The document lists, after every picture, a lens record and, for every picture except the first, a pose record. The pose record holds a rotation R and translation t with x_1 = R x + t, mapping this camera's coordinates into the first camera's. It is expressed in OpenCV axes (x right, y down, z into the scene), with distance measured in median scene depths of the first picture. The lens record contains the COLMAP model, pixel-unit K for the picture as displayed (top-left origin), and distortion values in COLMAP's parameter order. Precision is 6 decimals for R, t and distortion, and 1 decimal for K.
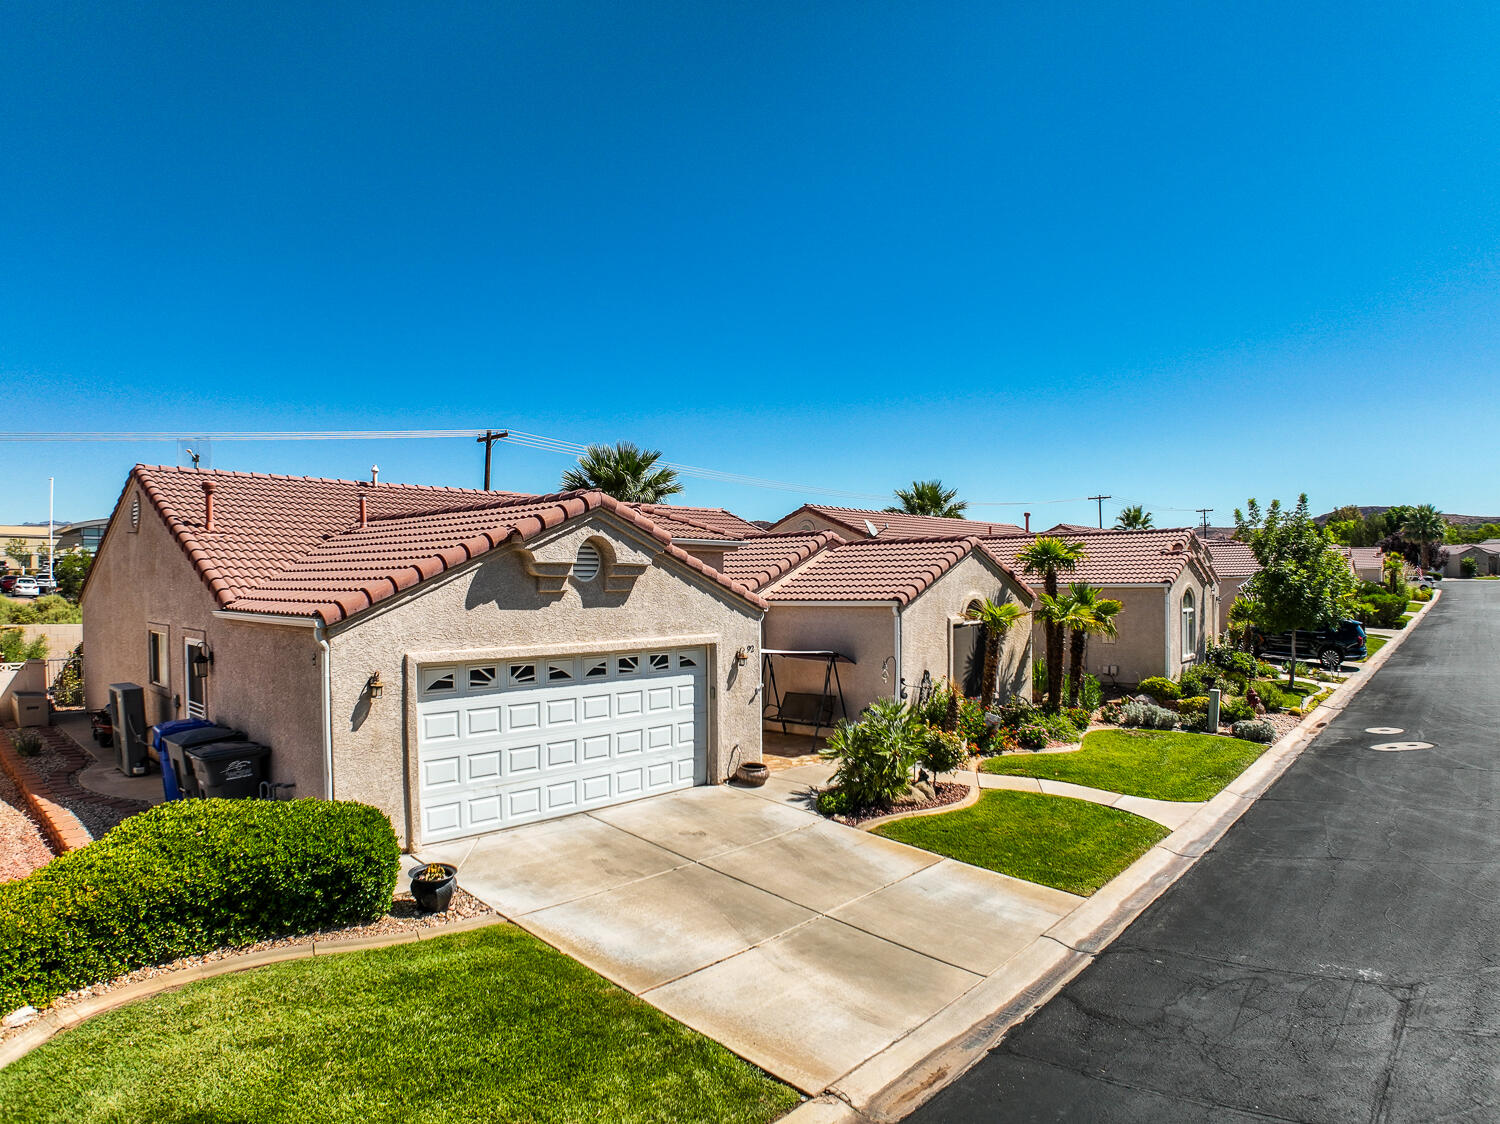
lens RADIAL K [[930.8, 0, 750.0], [0, 930.8, 562.0], [0, 0, 1]] dist [-0.149499, 0.000698]
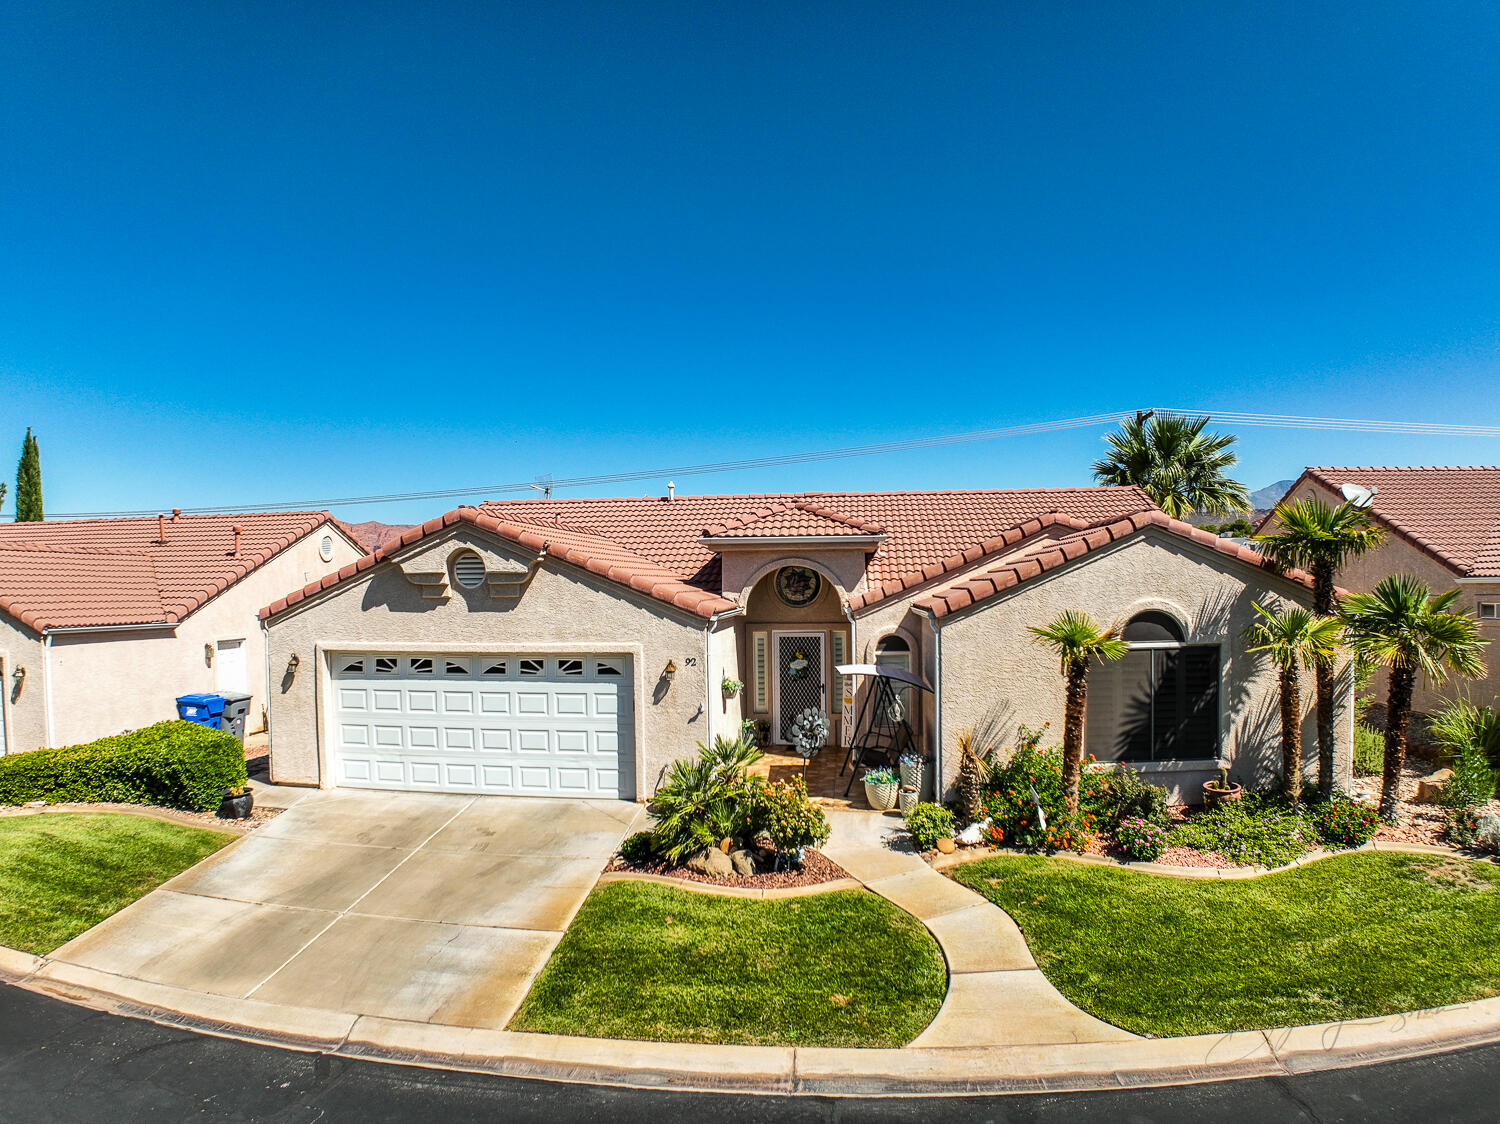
lens RADIAL K [[940.4, 0, 750.0], [0, 940.4, 562.0], [0, 0, 1]] dist [-0.176232, 0.026249]
pose [[0.557253, -0.021656, -0.830061, 0.925169], [0.028725, 0.999564, -0.006794, 0.006339], [0.829846, -0.020058, 0.557632, 0.649020]]
